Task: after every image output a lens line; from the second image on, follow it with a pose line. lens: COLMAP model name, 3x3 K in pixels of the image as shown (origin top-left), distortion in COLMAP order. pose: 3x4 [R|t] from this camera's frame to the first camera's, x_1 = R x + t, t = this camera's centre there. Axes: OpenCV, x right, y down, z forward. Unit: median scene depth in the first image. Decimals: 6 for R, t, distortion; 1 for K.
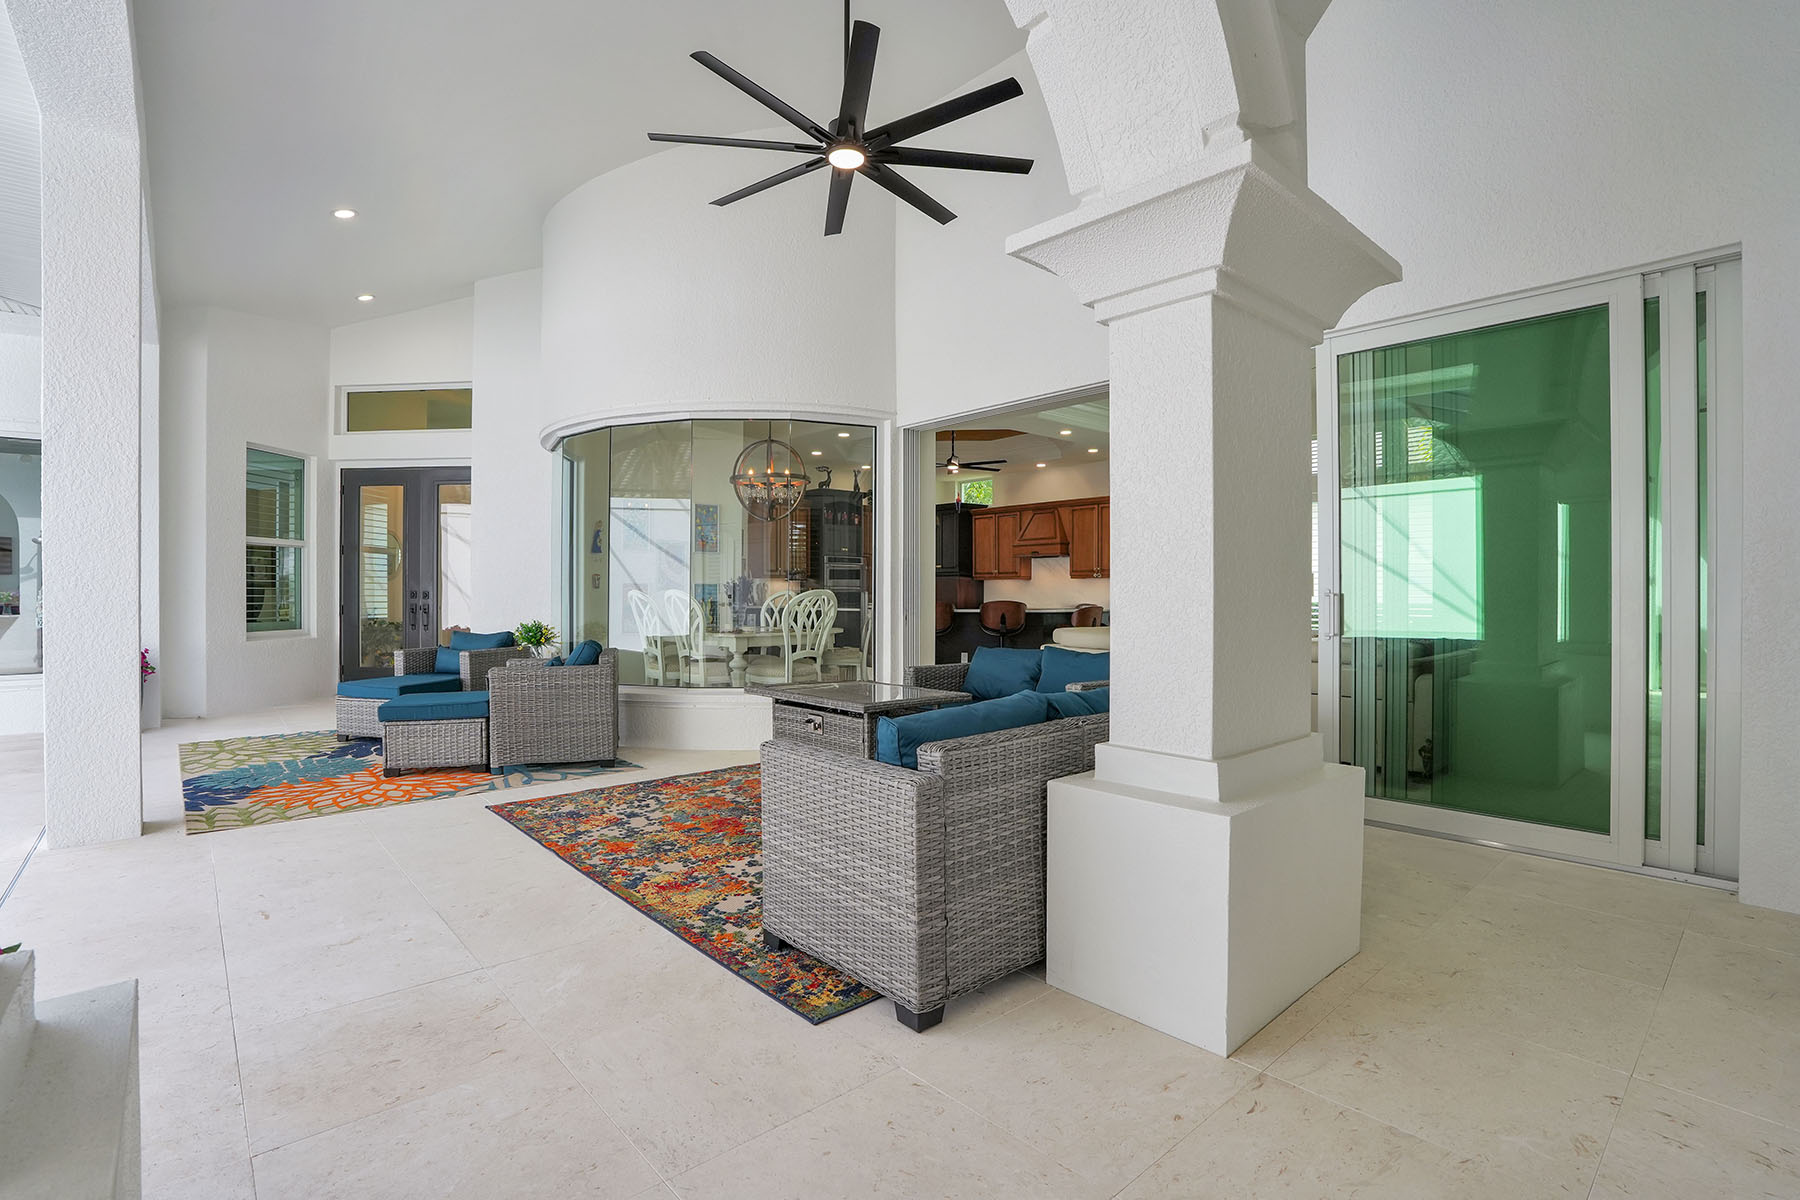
lens RADIAL K [[818.9, 0, 900.0], [0, 818.9, 600.0], [0, 0, 1]] dist [-0.064042, 0.022071]
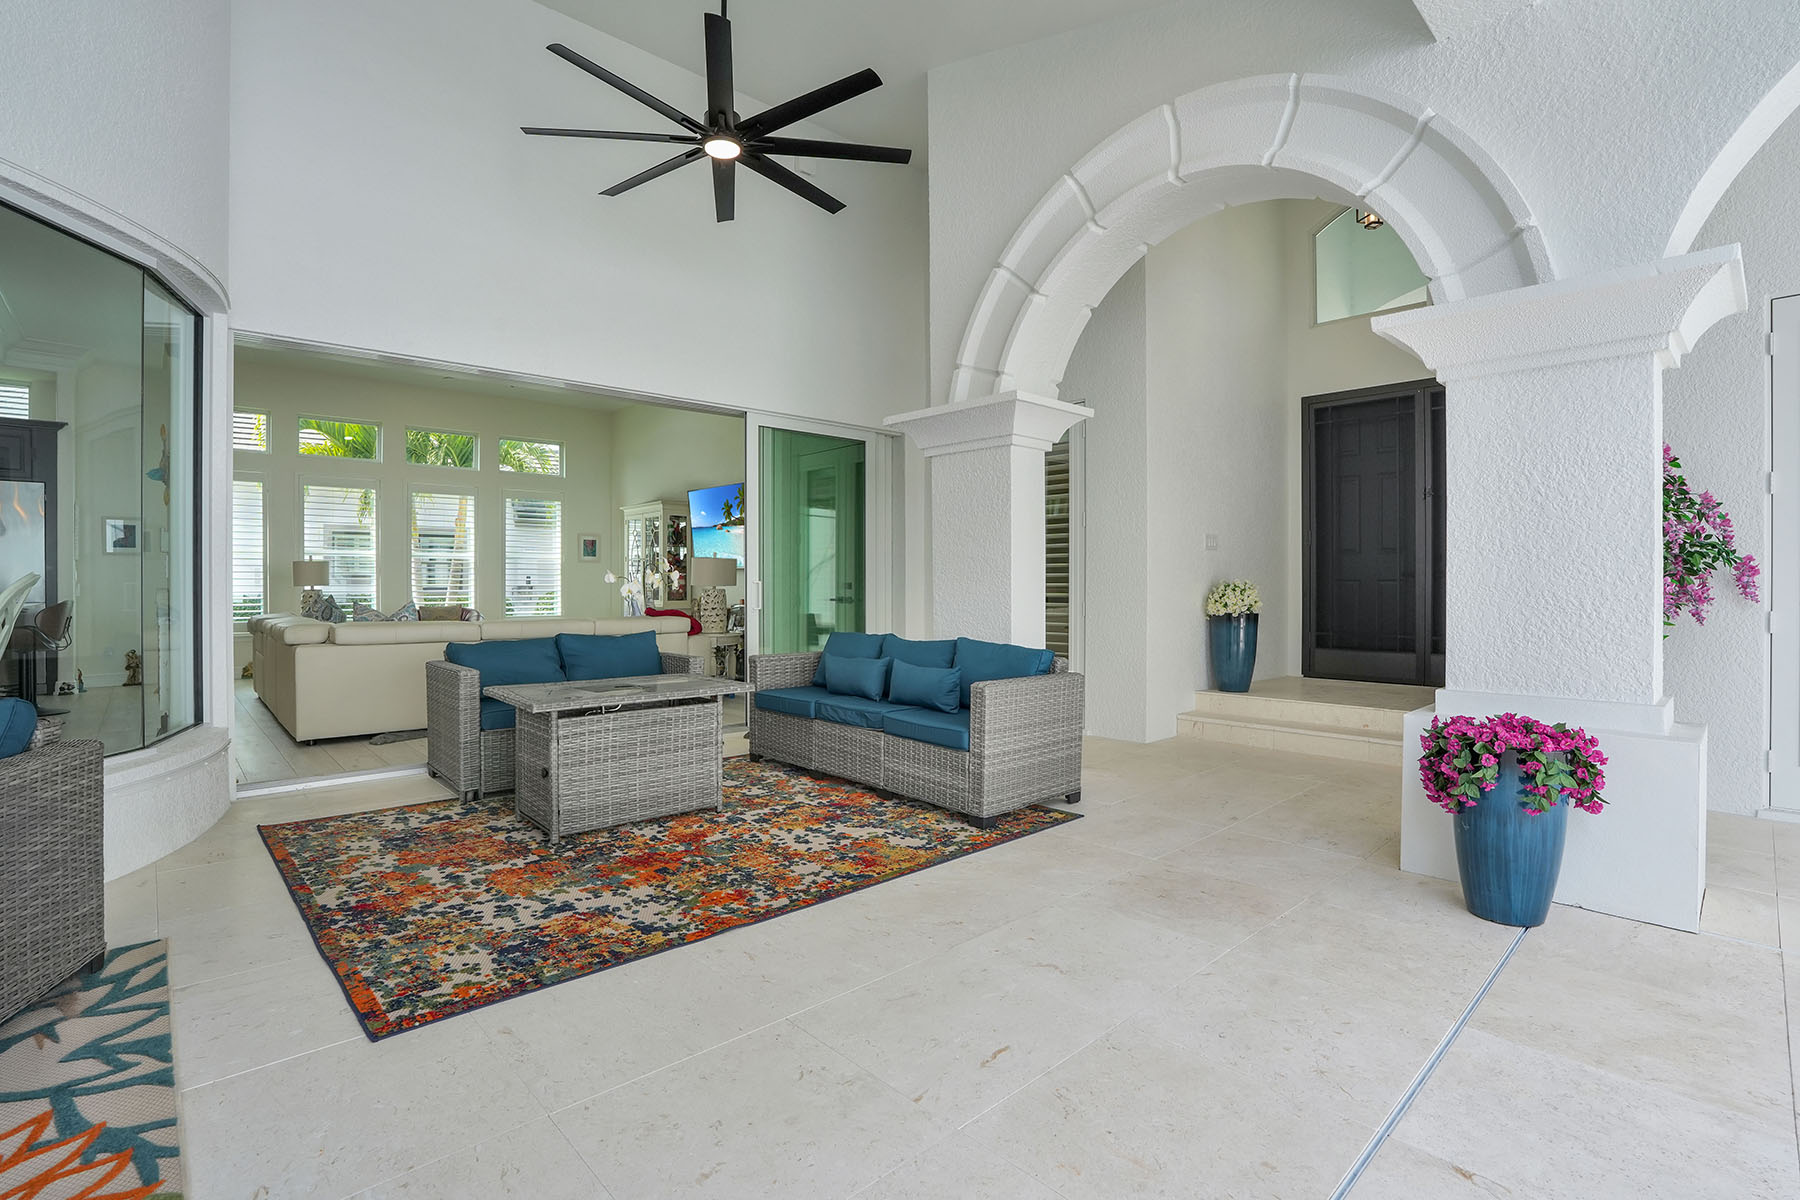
lens RADIAL K [[840.8, 0, 902.5], [0, 840.8, 599.7], [0, 0, 1]] dist [-0.068505, 0.026145]
pose [[-0.022546, -0.012061, 0.999673, -1.261271], [0.003988, 0.999918, 0.012154, 0.011350], [-0.999738, 0.004261, -0.022496, 0.929737]]
